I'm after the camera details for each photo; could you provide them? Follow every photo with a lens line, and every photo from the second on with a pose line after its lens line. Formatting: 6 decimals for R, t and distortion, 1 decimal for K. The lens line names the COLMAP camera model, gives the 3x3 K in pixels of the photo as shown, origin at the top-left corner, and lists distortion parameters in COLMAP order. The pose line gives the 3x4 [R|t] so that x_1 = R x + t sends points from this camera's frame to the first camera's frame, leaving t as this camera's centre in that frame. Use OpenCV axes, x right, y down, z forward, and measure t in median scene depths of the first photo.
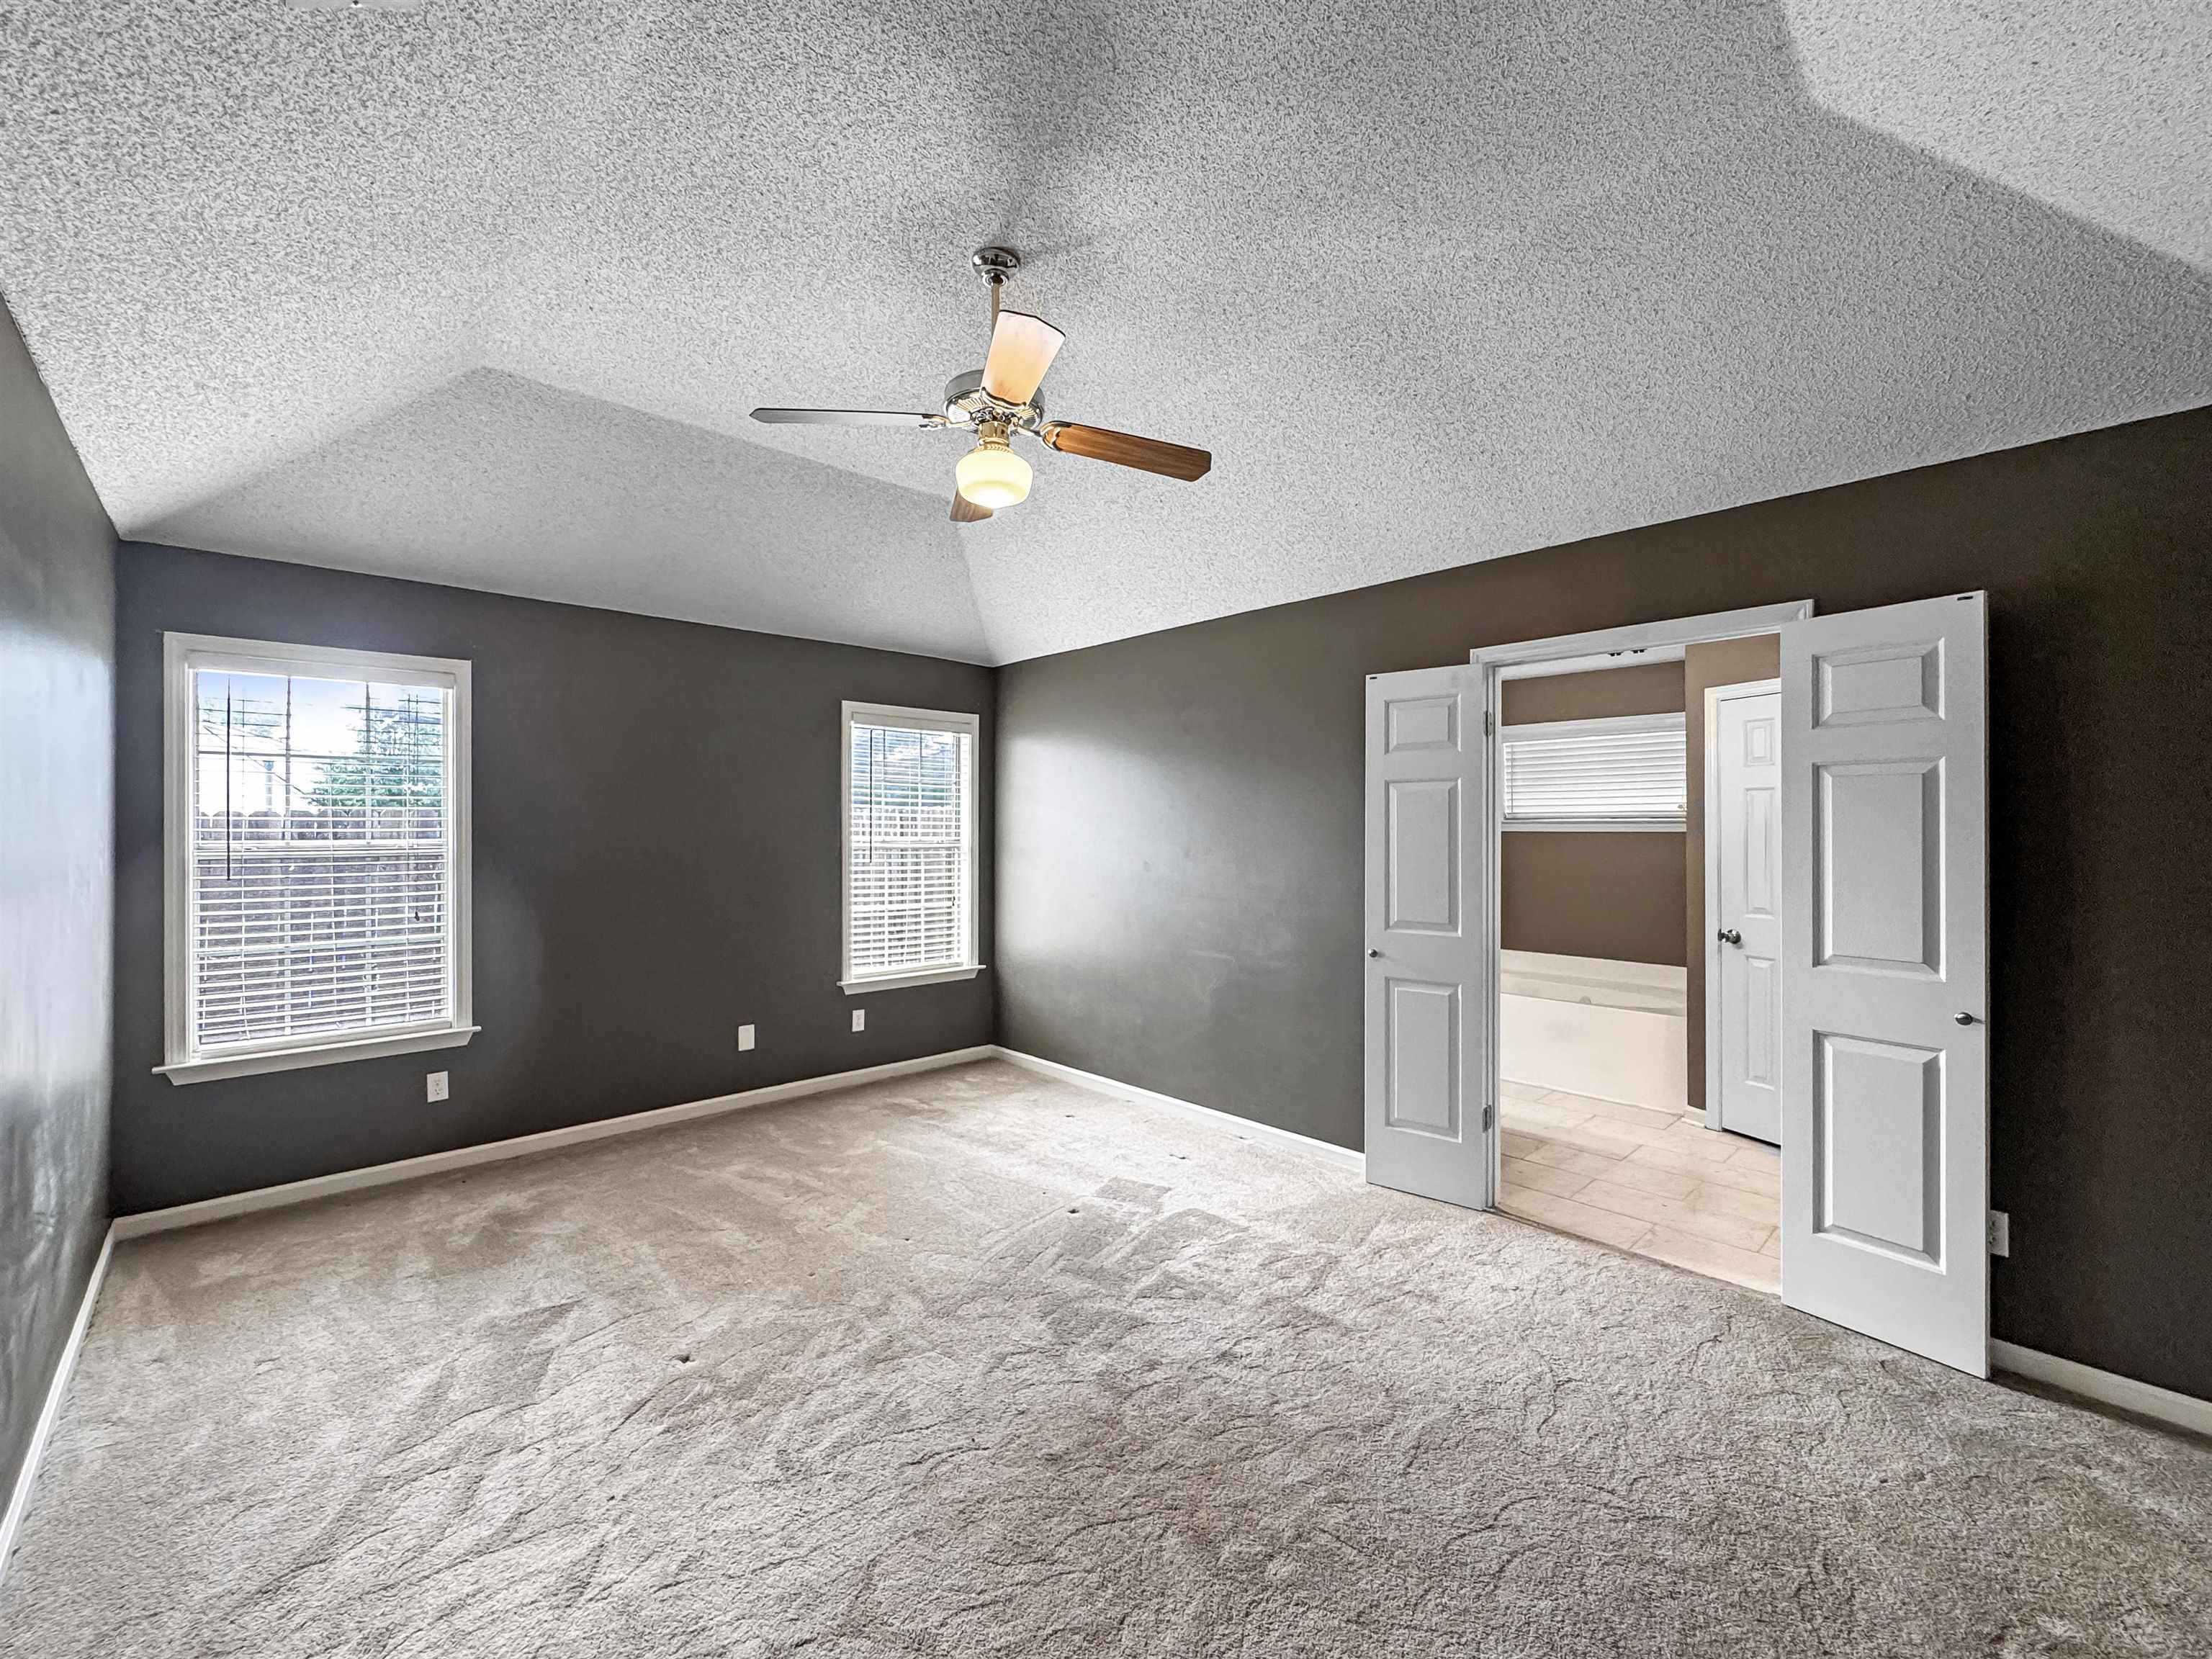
lens RADIAL K [[898.7, 0, 1099.1], [0, 898.7, 820.0], [0, 0, 1]] dist [-0.001310, -0.000067]
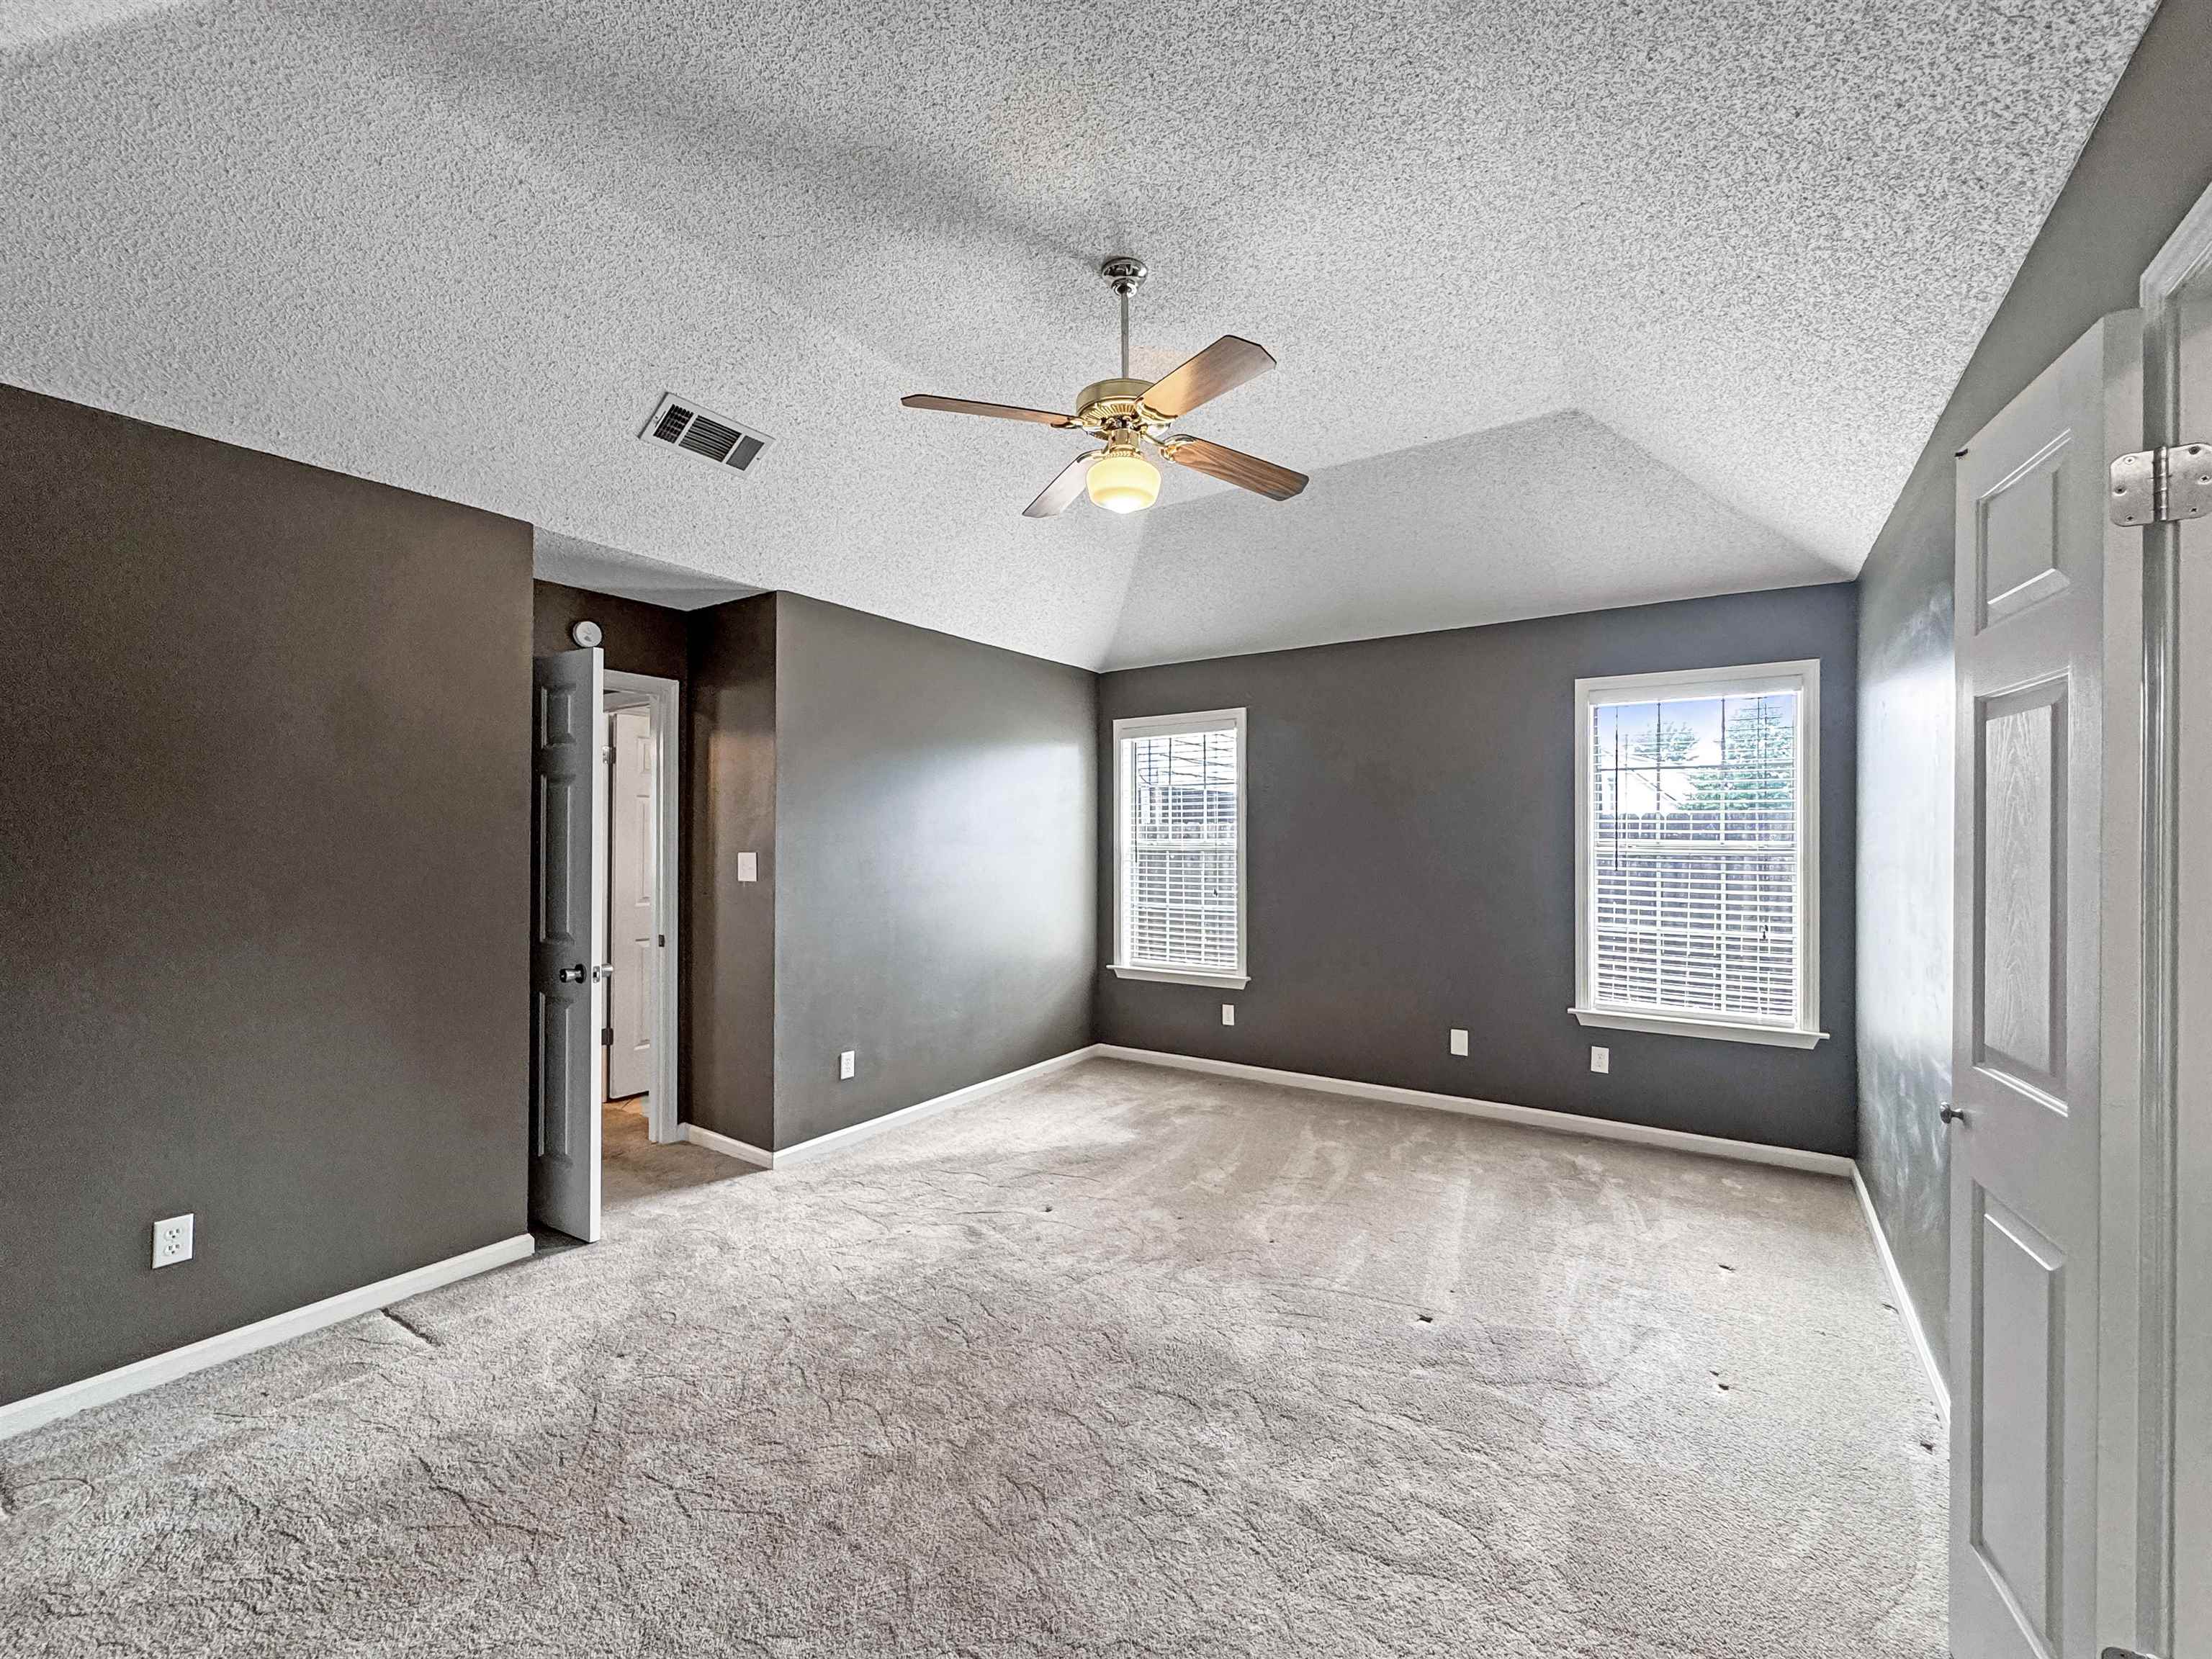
lens RADIAL K [[899.5, 0, 1111.8], [0, 899.5, 853.1], [0, 0, 1]] dist [-0.015135, -0.000028]
pose [[0.234735, 0.022541, -0.971798, 0.559239], [0.013051, 0.999568, 0.026338, 0.004212], [0.971972, -0.018865, 0.234339, 0.477874]]
